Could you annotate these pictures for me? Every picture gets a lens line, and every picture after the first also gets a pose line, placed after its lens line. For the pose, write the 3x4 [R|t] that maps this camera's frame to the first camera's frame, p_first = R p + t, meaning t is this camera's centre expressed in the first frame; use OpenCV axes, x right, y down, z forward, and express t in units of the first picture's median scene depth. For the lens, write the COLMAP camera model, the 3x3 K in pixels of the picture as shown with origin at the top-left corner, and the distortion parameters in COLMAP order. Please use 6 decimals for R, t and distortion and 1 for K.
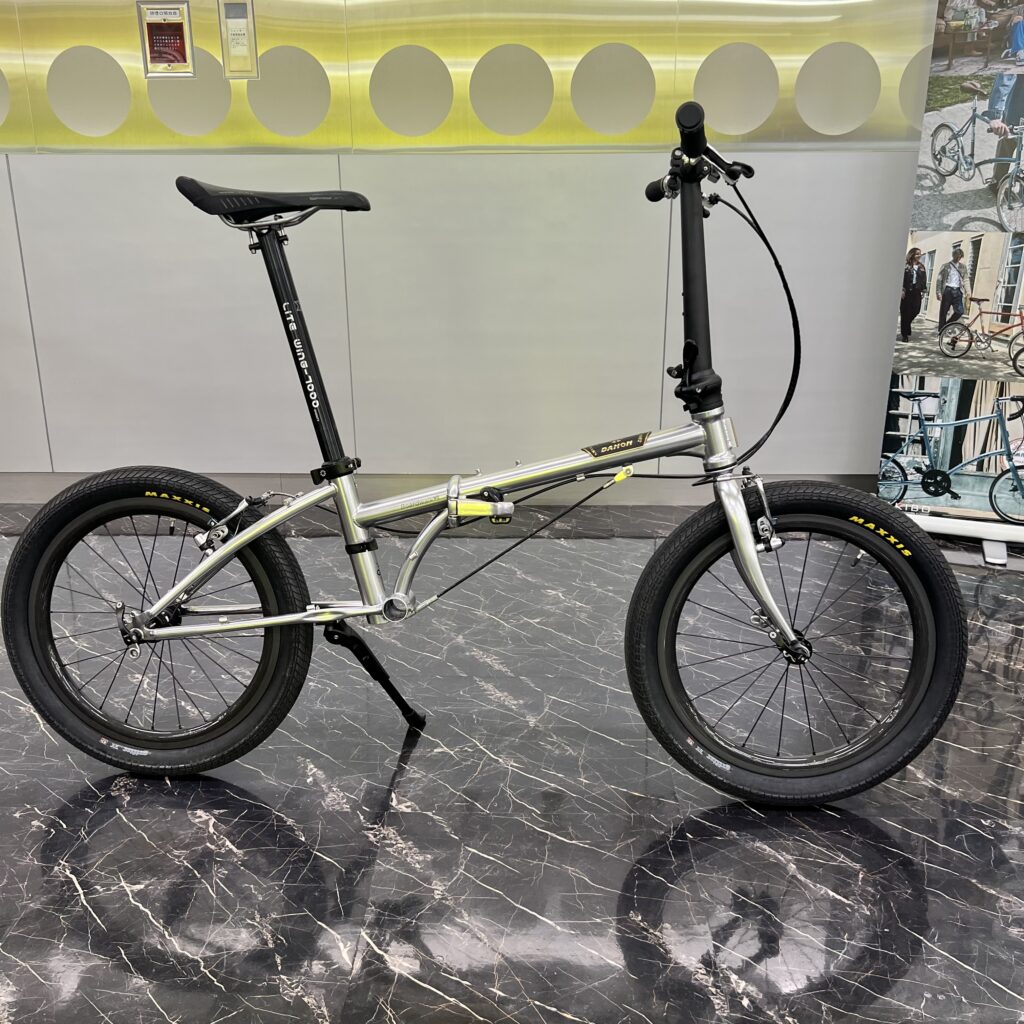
lens RADIAL K [[1016.7, 0, 511.7], [0, 1016.7, 510.7], [0, 0, 1]] dist [0.011698, 0.000000]
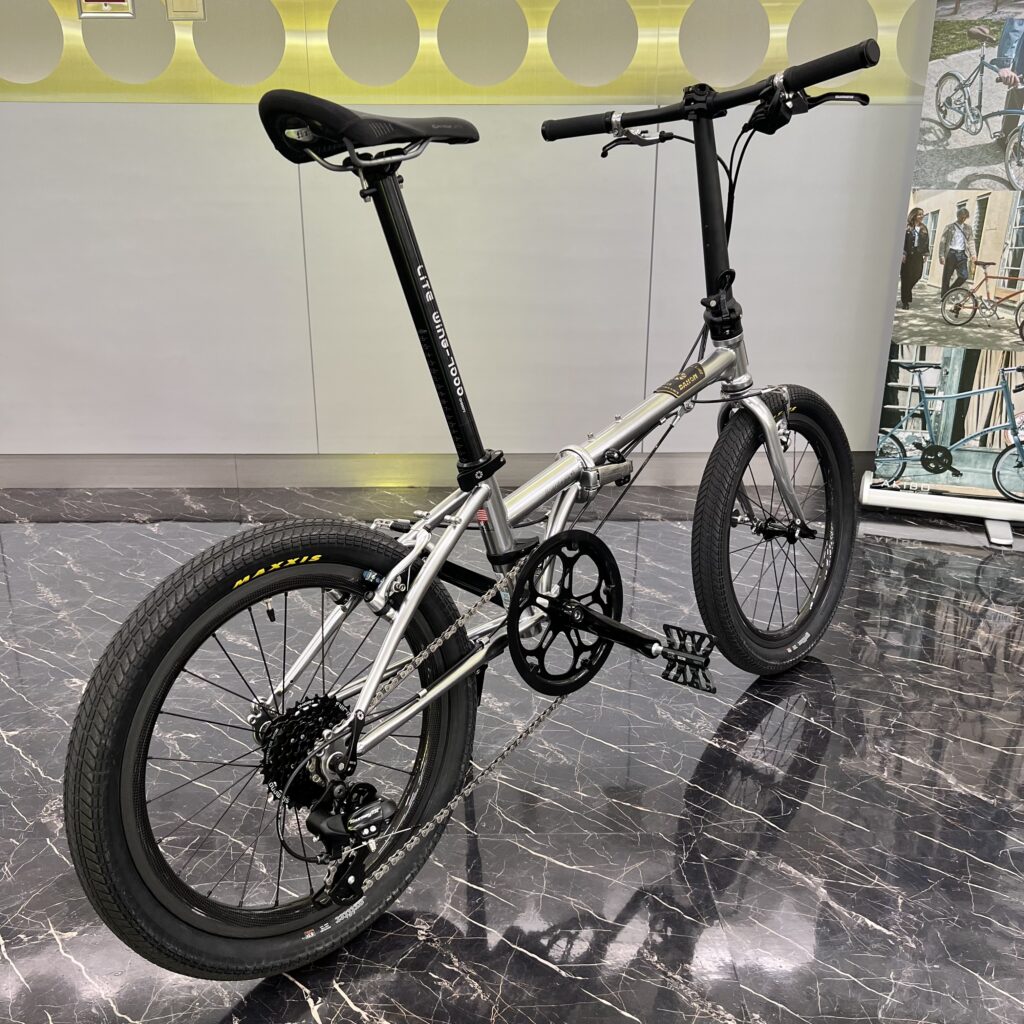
lens RADIAL K [[1016.7, 0, 512.8], [0, 1016.7, 512.2], [0, 0, 1]] dist [0.011698, 0.000000]
pose [[0.999176, -0.008455, 0.039692, -0.014508], [0.007699, 0.999787, 0.019167, 0.000587], [-0.039846, -0.018846, 0.999028, 0.075329]]
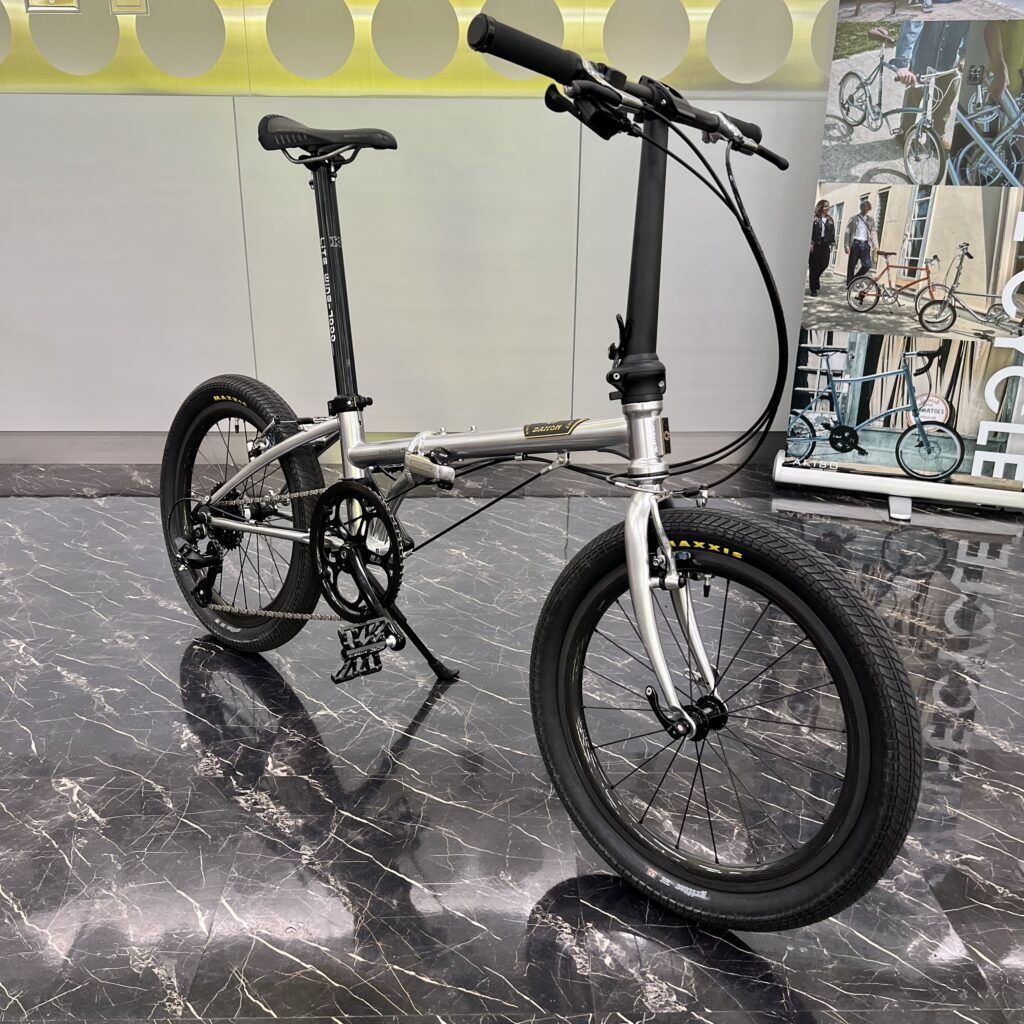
lens RADIAL K [[1016.7, 0, 507.2], [0, 1016.7, 515.0], [0, 0, 1]] dist [0.011698, 0.000000]
pose [[0.998876, -0.006686, 0.046927, 0.041924], [0.004767, 0.999152, 0.040893, 0.004903], [-0.047160, -0.040623, 0.998061, 0.017968]]
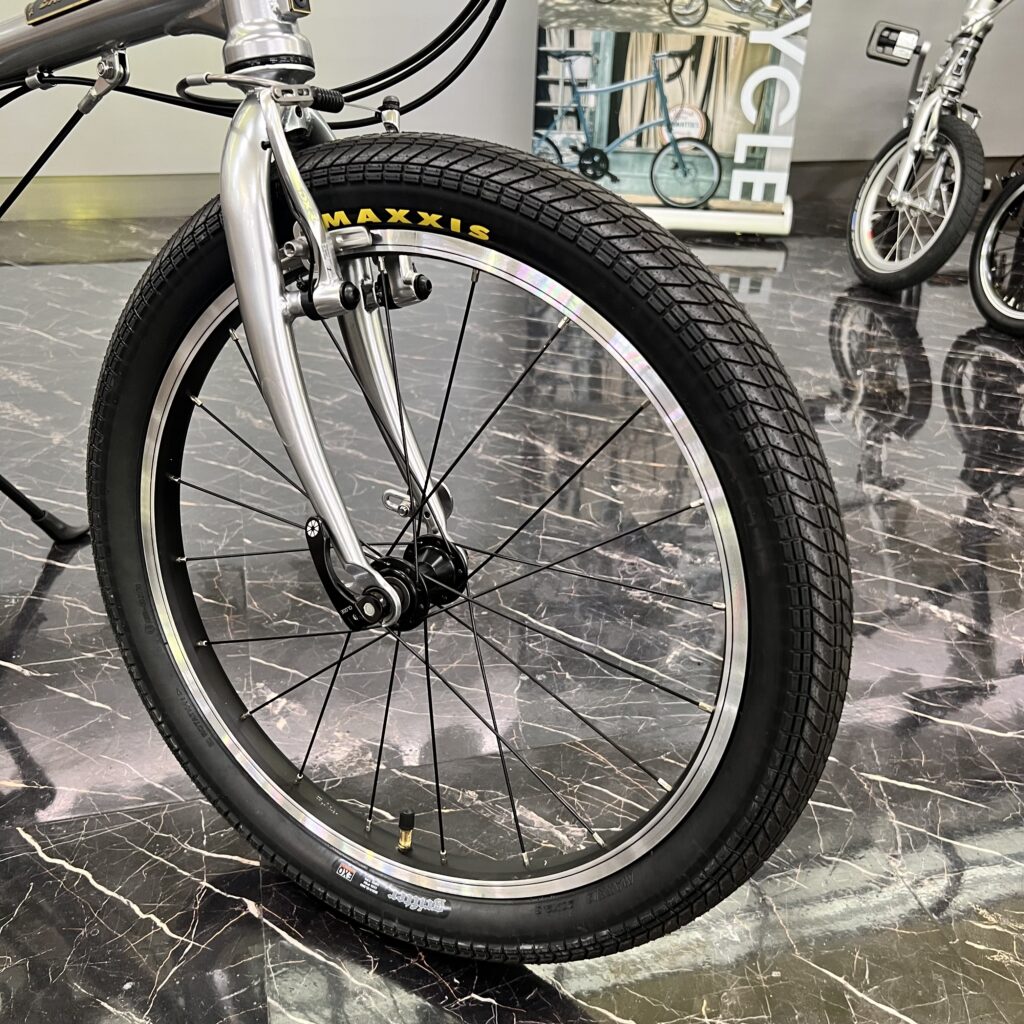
lens RADIAL K [[1016.7, 0, 510.8], [0, 1016.7, 518.2], [0, 0, 1]] dist [0.011698, 0.000000]
pose [[0.963508, -0.105705, 0.245925, 0.106194], [0.056758, 0.978512, 0.198222, 0.097720], [-0.261594, -0.177031, 0.948804, 0.142263]]
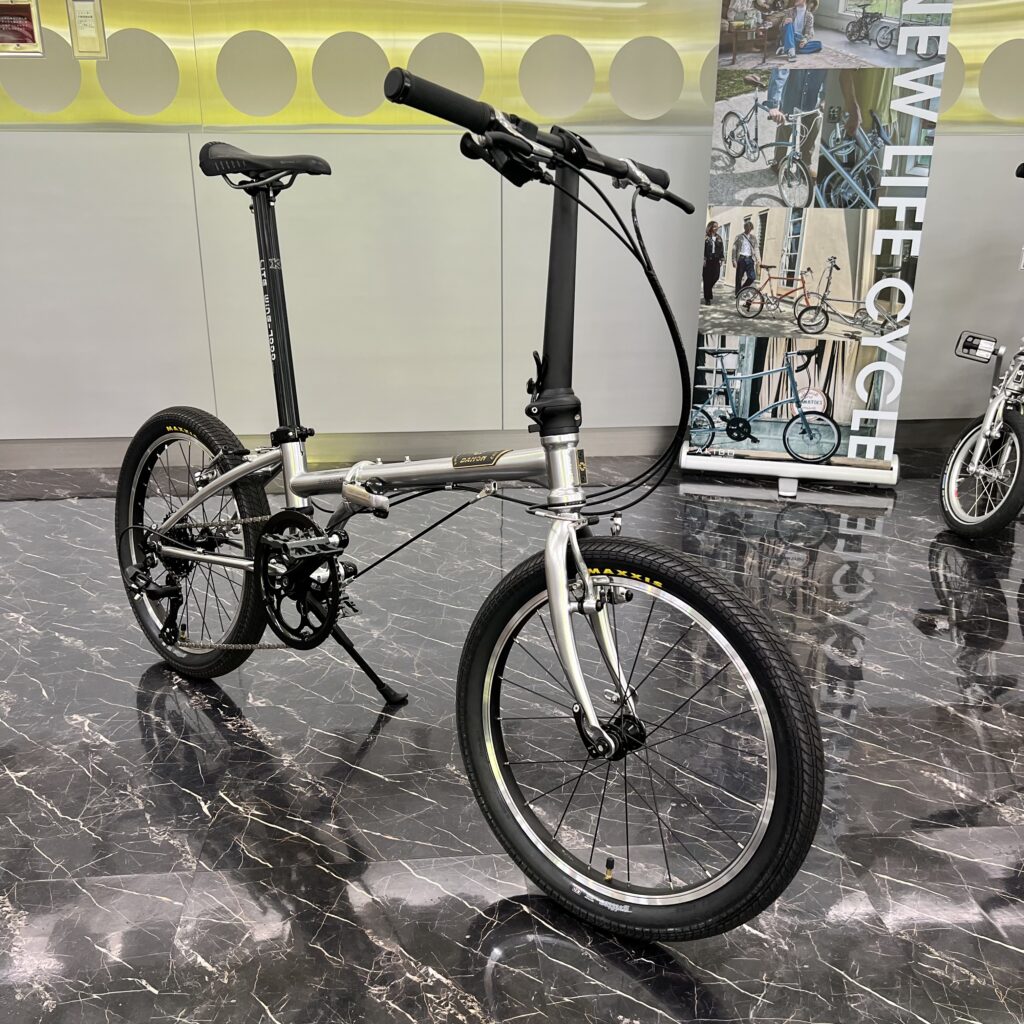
lens RADIAL K [[1016.7, 0, 514.8], [0, 1016.7, 521.2], [0, 0, 1]] dist [0.011698, 0.000000]
pose [[0.993121, -0.033938, 0.112064, 0.037897], [0.030901, 0.999109, 0.028731, 0.037166], [-0.112939, -0.025071, 0.993286, -0.112609]]
